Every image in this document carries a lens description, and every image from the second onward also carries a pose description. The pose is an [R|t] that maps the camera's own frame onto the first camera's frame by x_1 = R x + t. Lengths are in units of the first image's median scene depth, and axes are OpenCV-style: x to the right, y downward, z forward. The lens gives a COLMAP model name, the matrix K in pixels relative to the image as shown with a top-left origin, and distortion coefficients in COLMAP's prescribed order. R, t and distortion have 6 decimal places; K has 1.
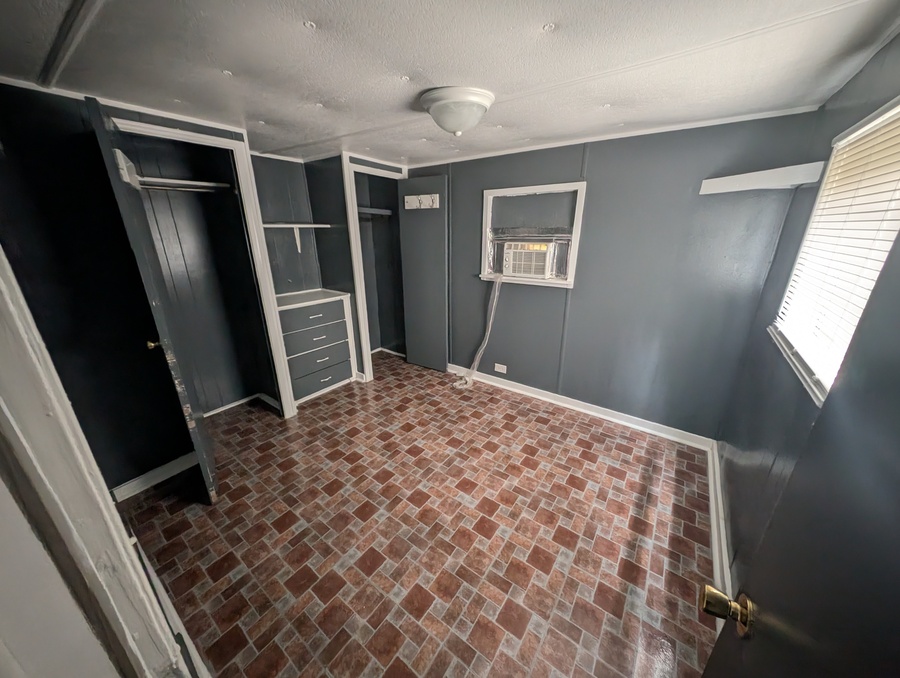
lens RADIAL K [[317.2, 0, 458.8], [0, 317.2, 338.3], [0, 0, 1]] dist [-0.000158, -0.000927]
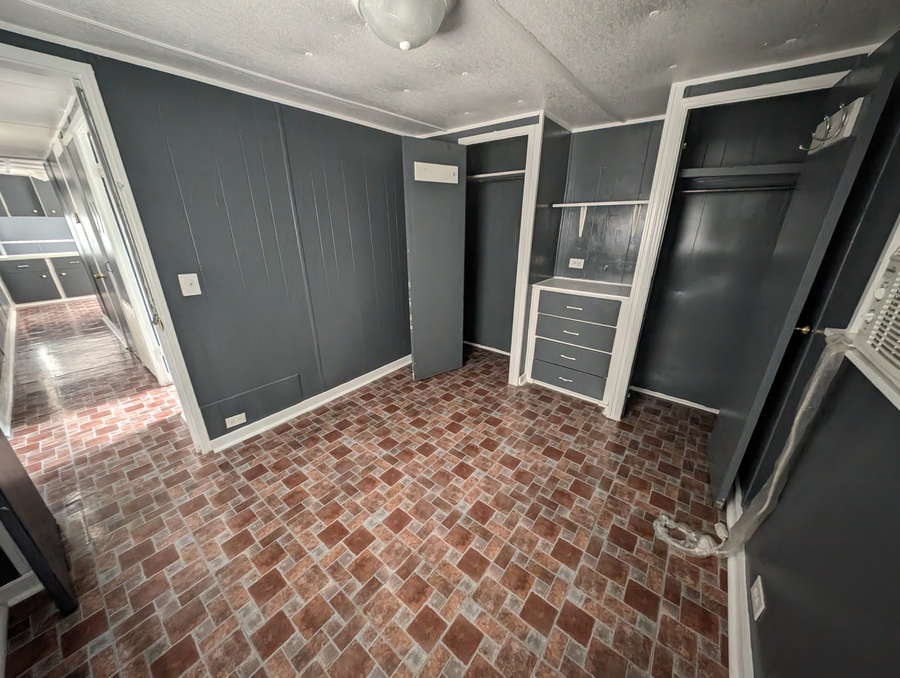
lens RADIAL K [[317.2, 0, 447.3], [0, 317.2, 341.8], [0, 0, 1]] dist [-0.000158, -0.000927]
pose [[-0.062612, 0.358254, -0.931522, 0.523829], [-0.326560, 0.874623, 0.358321, -0.231914], [0.943100, 0.326633, 0.062229, 0.786945]]
